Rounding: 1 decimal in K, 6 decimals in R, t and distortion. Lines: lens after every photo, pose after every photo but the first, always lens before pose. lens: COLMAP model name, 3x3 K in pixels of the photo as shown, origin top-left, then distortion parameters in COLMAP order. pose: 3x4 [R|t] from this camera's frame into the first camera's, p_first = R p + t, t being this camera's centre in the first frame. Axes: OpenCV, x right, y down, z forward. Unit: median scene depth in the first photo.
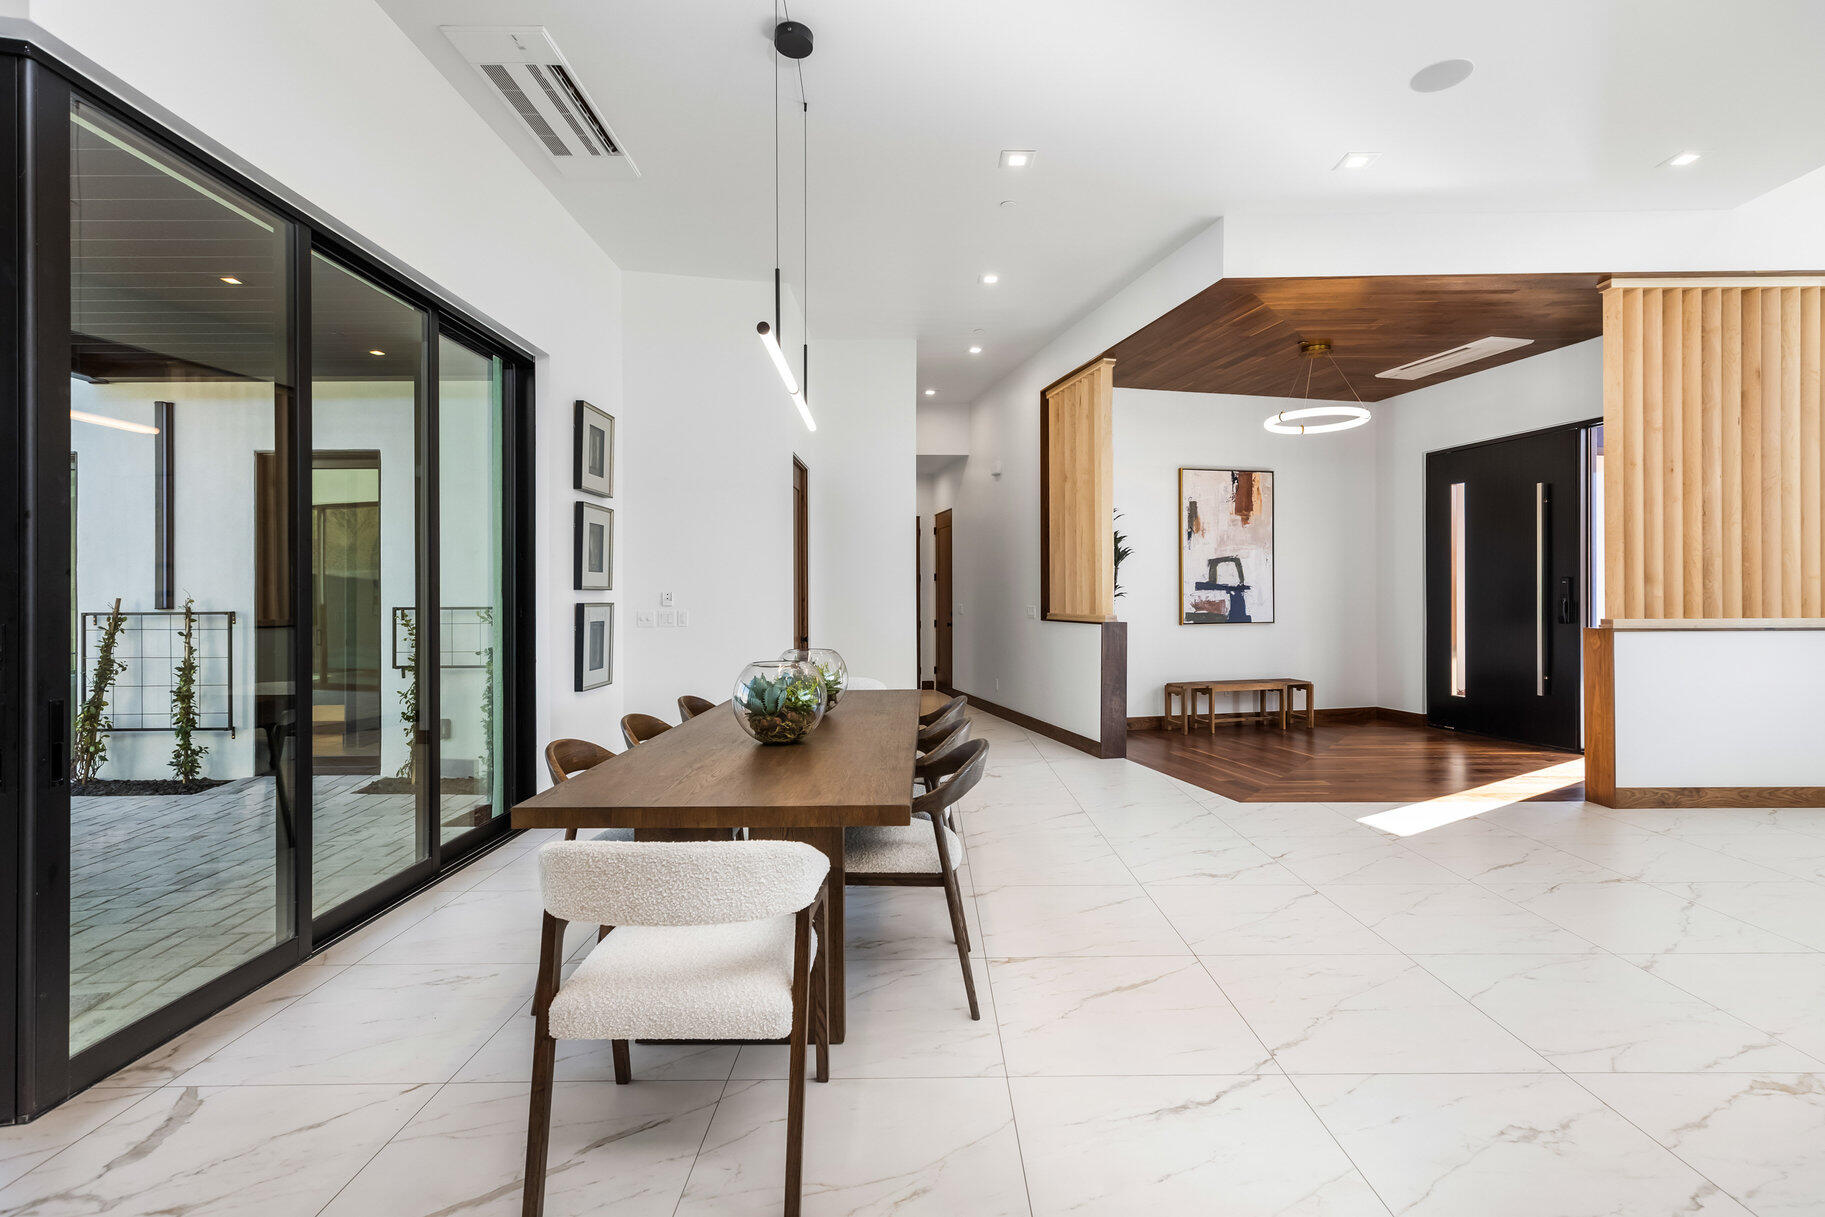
lens RADIAL K [[850.2, 0, 933.5], [0, 850.2, 597.3], [0, 0, 1]] dist [0.007042, -0.000220]
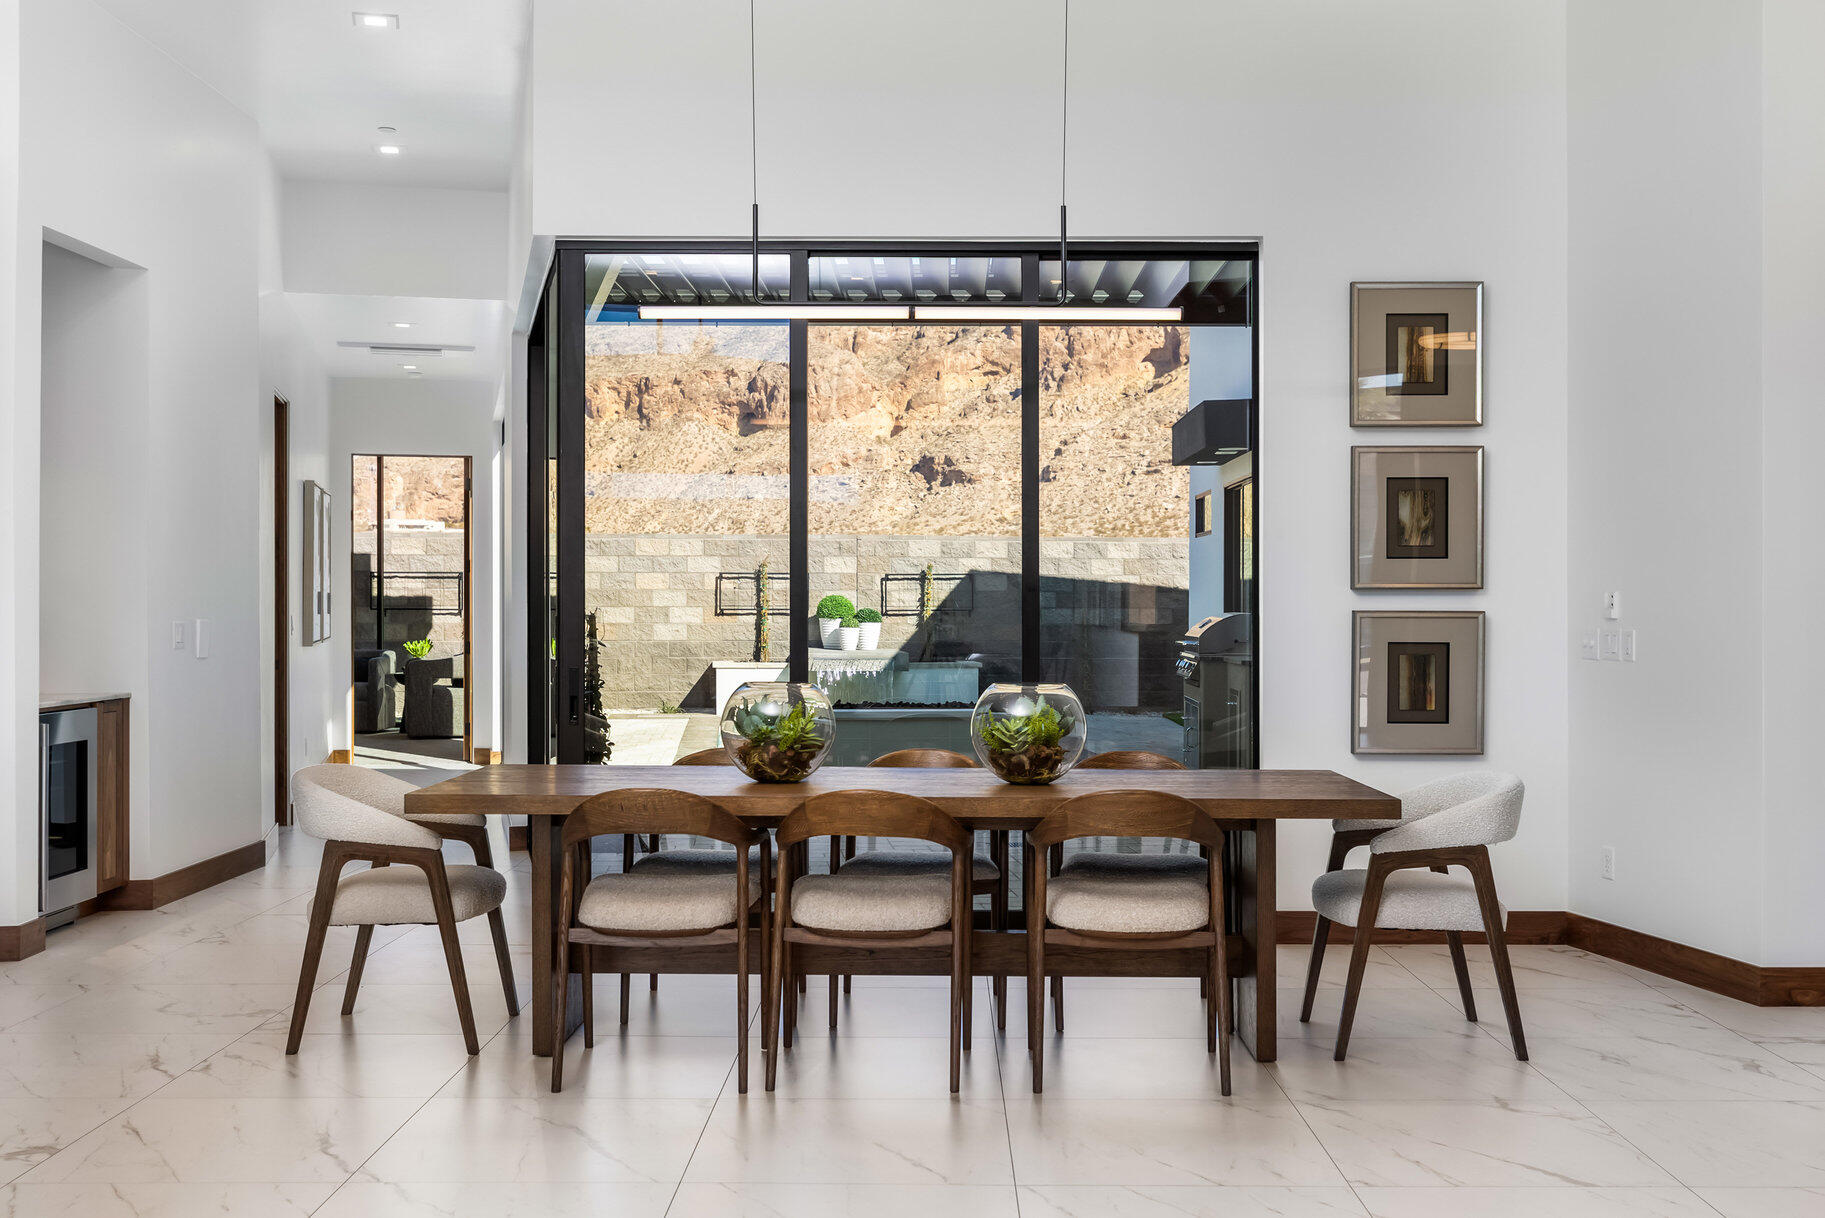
lens RADIAL K [[1947.0, 0, 913.7], [0, 1947.0, 605.0], [0, 0, 1]] dist [-0.011540, -0.003491]
pose [[-0.021621, 0.009511, -0.999721, 0.654298], [-0.003328, 0.999949, 0.009585, -0.007001], [0.999761, 0.003534, -0.021589, 0.455870]]
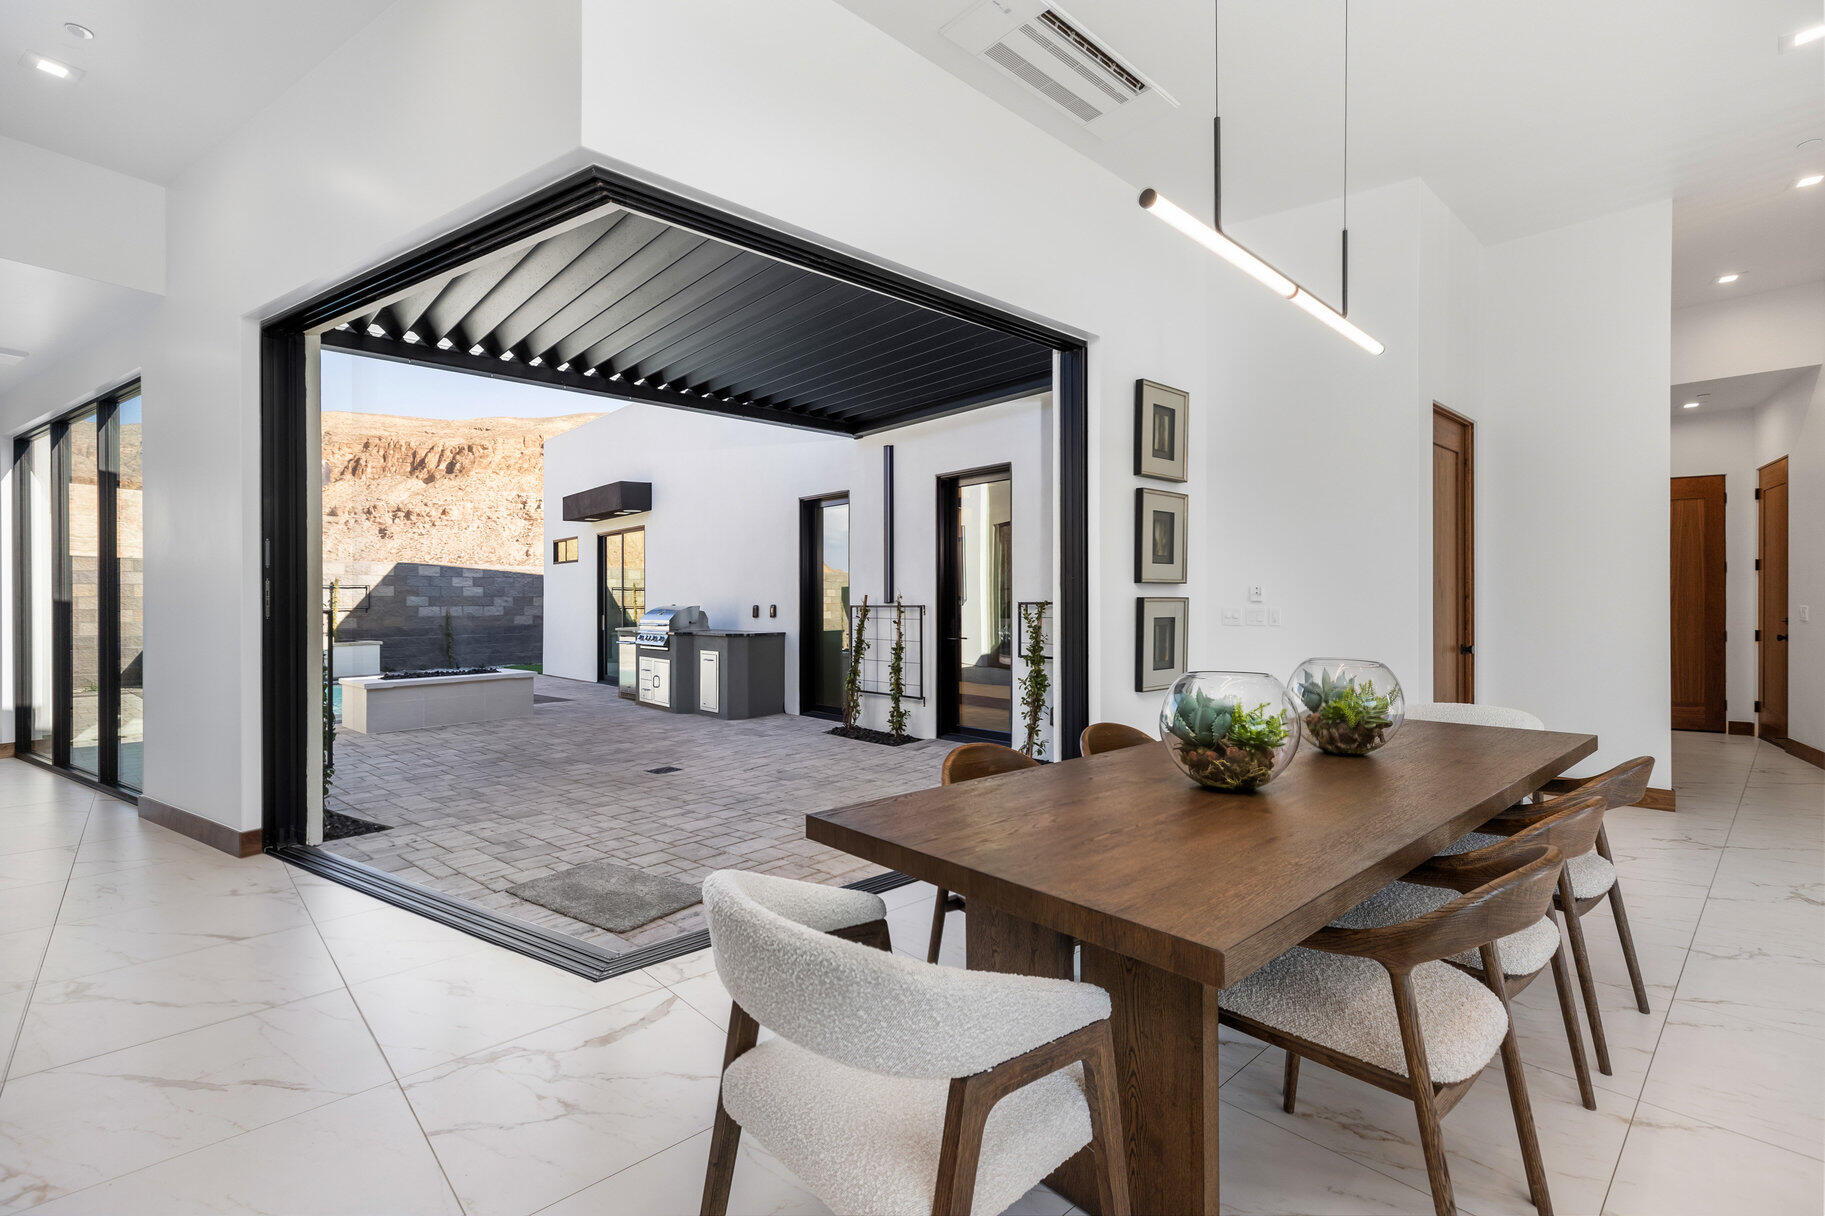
lens RADIAL K [[828.8, 0, 925.6], [0, 828.8, 600.4], [0, 0, 1]] dist [0.001015, 0.000153]
pose [[0.673759, 0.001797, -0.738949, 0.062881], [-0.001155, 0.999998, 0.001379, 0.005923], [0.738950, -0.000076, 0.673760, 0.137505]]
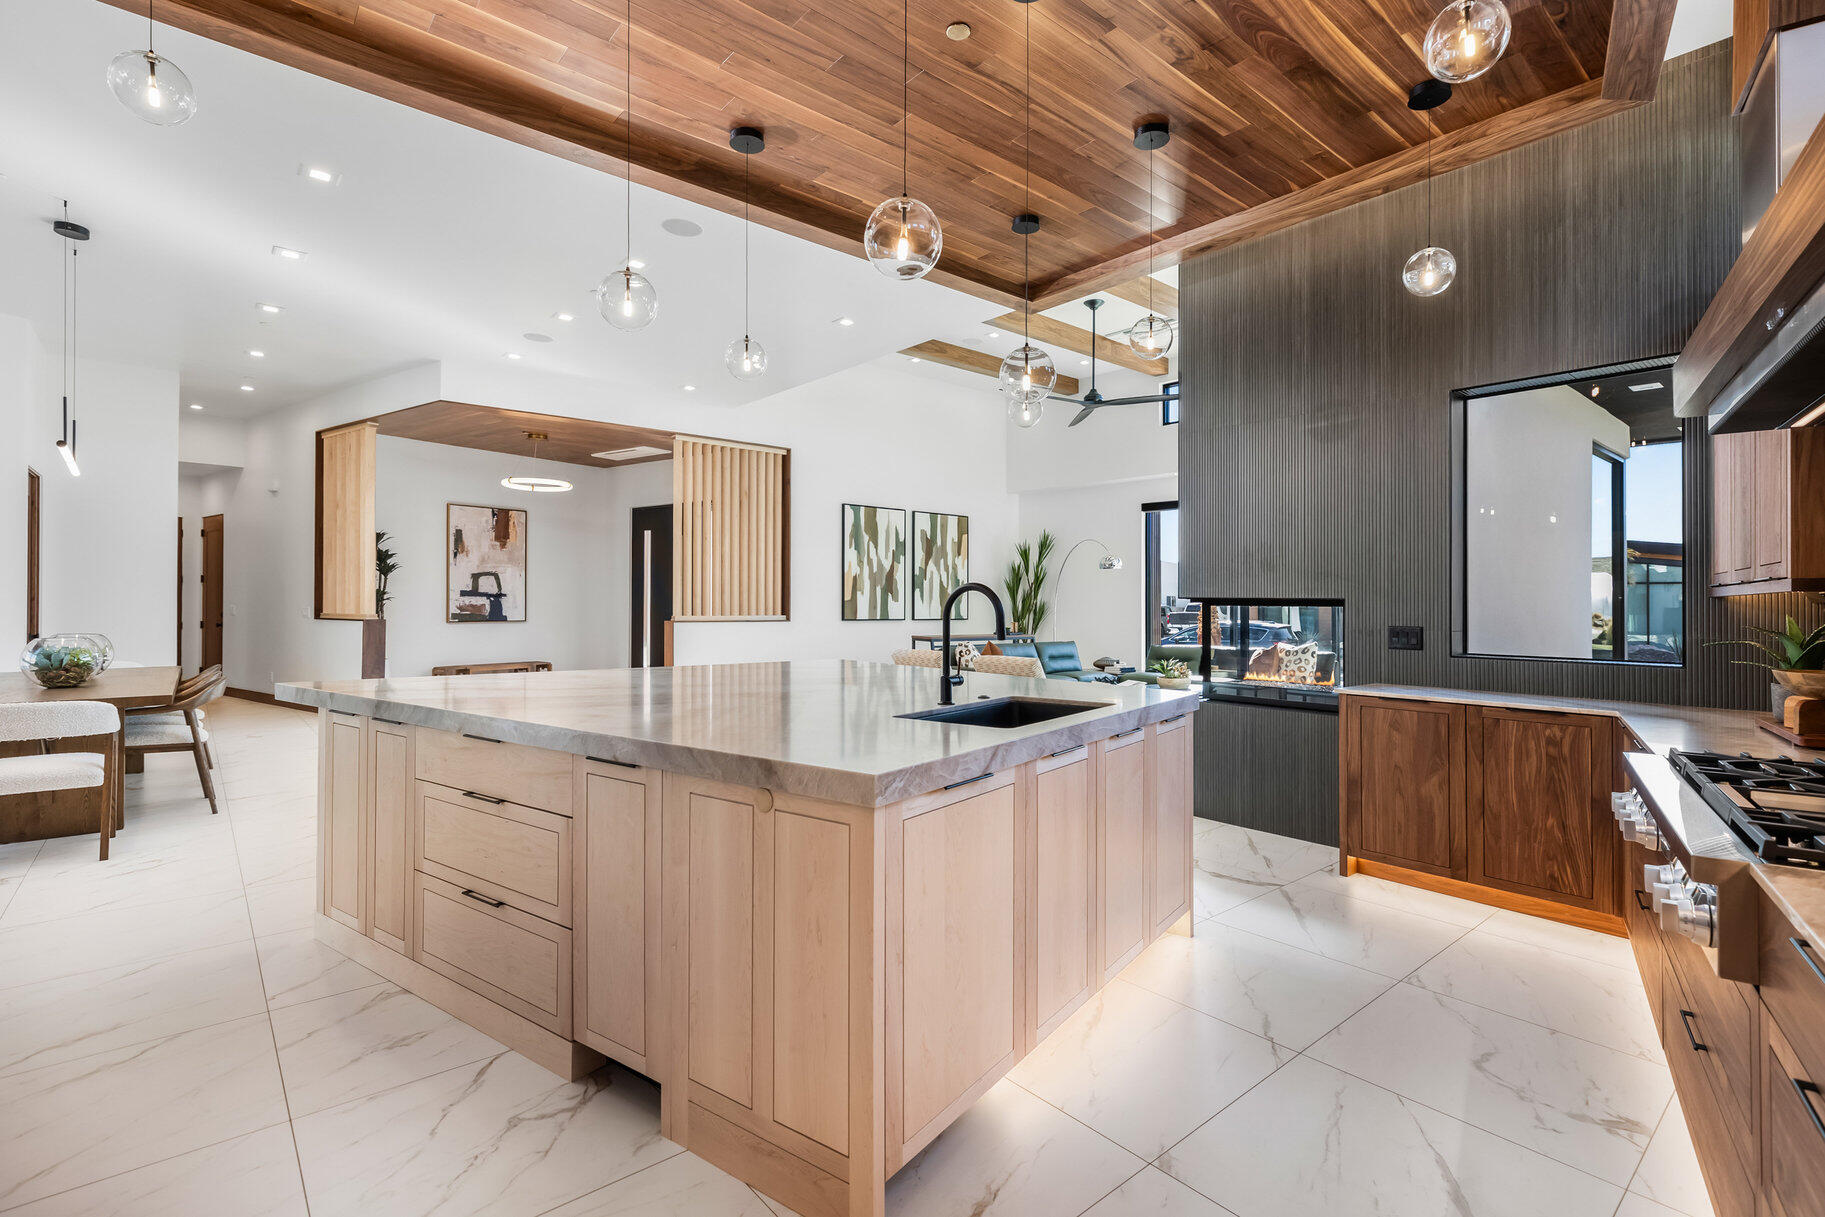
lens RADIAL K [[839.5, 0, 922.6], [0, 839.5, 606.6], [0, 0, 1]] dist [0.003919, 0.000779]
pose [[0.761837, 0.008955, 0.647706, 0.009109], [-0.011551, 0.999933, -0.000238, -0.000528], [-0.647665, -0.007300, 0.761890, -0.474839]]
